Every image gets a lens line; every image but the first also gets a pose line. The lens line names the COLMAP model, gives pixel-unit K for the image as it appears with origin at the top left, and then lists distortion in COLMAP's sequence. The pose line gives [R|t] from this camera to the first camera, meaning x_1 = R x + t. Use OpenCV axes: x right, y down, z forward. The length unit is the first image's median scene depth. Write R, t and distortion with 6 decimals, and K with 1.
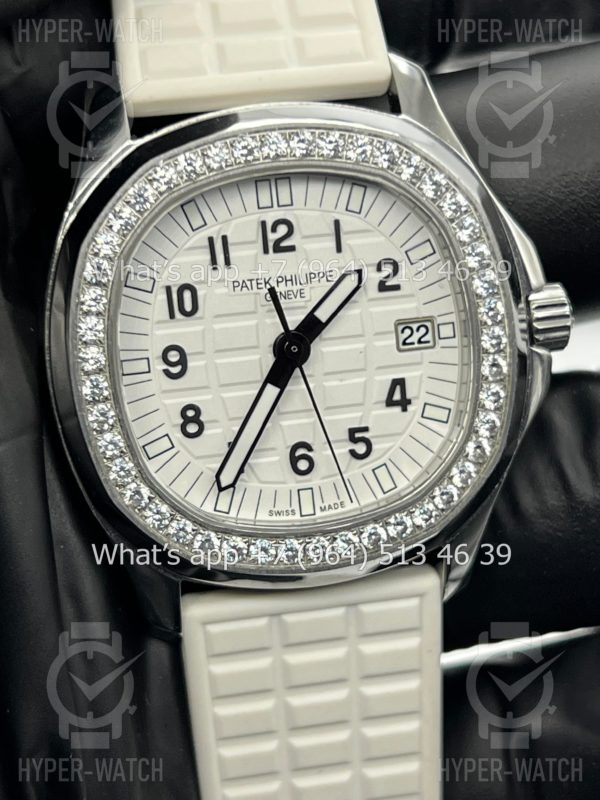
lens RADIAL K [[1863.8, 0, 294.4], [0, 1863.8, 398.6], [0, 0, 1]] dist [0.306804, 0.000000]
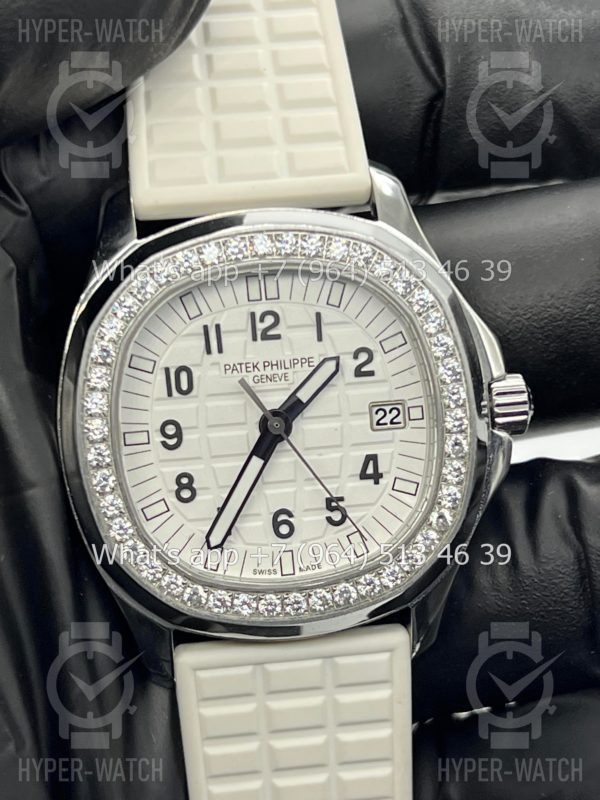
lens RADIAL K [[1863.8, 0, 297.5], [0, 1863.8, 463.7], [0, 0, 1]] dist [0.306804, 0.000000]
pose [[0.997623, 0.020174, -0.065892, 0.086272], [-0.022737, 0.999005, -0.038372, 0.039184], [0.065052, 0.039779, 0.997089, -0.121402]]
